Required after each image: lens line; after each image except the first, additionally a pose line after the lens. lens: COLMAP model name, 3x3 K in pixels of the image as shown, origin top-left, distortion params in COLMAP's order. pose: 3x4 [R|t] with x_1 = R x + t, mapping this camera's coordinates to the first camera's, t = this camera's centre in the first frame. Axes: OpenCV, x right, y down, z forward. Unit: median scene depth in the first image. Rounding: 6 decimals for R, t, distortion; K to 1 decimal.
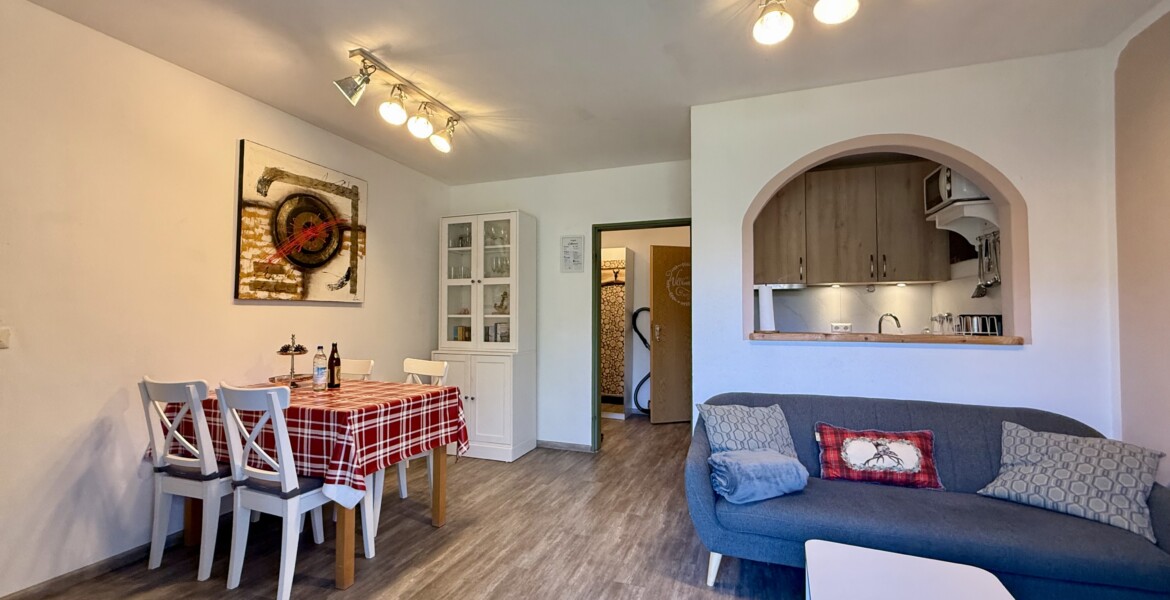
lens RADIAL K [[459.8, 0, 585.0], [0, 459.8, 300.0], [0, 0, 1]] dist [0.000020, -0.000001]
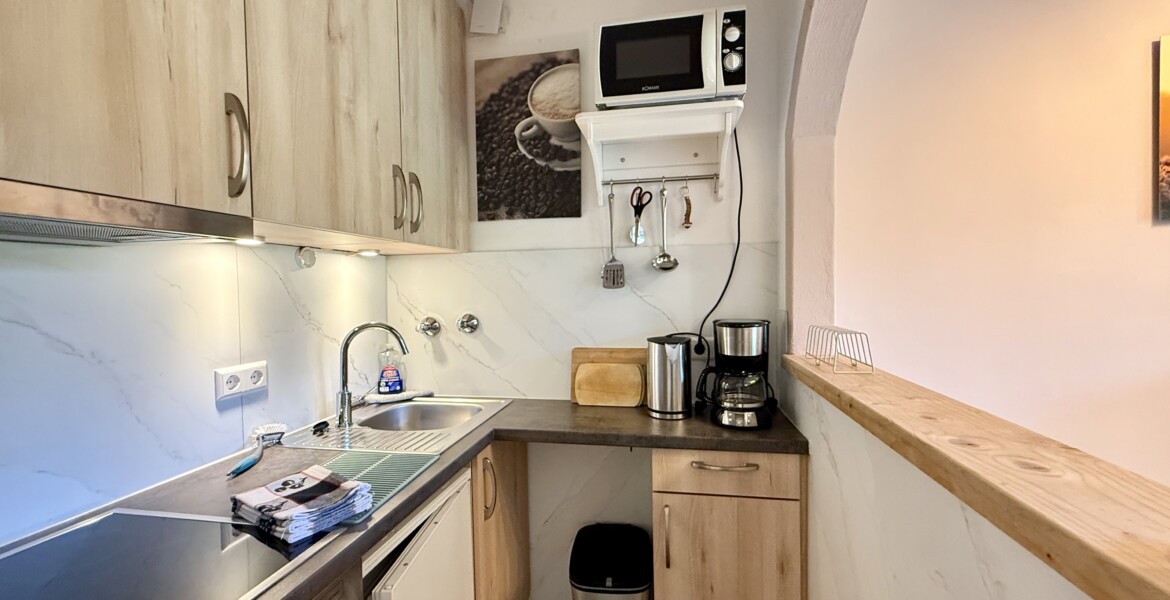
lens RADIAL K [[494.1, 0, 585.0], [0, 494.1, 300.0], [0, 0, 1]] dist [-0.000526, -0.000029]
pose [[-0.156761, -0.031003, 0.987150, 0.212195], [-0.017050, 0.999443, 0.028682, -0.005353], [-0.987489, -0.012334, -0.157202, 0.892206]]
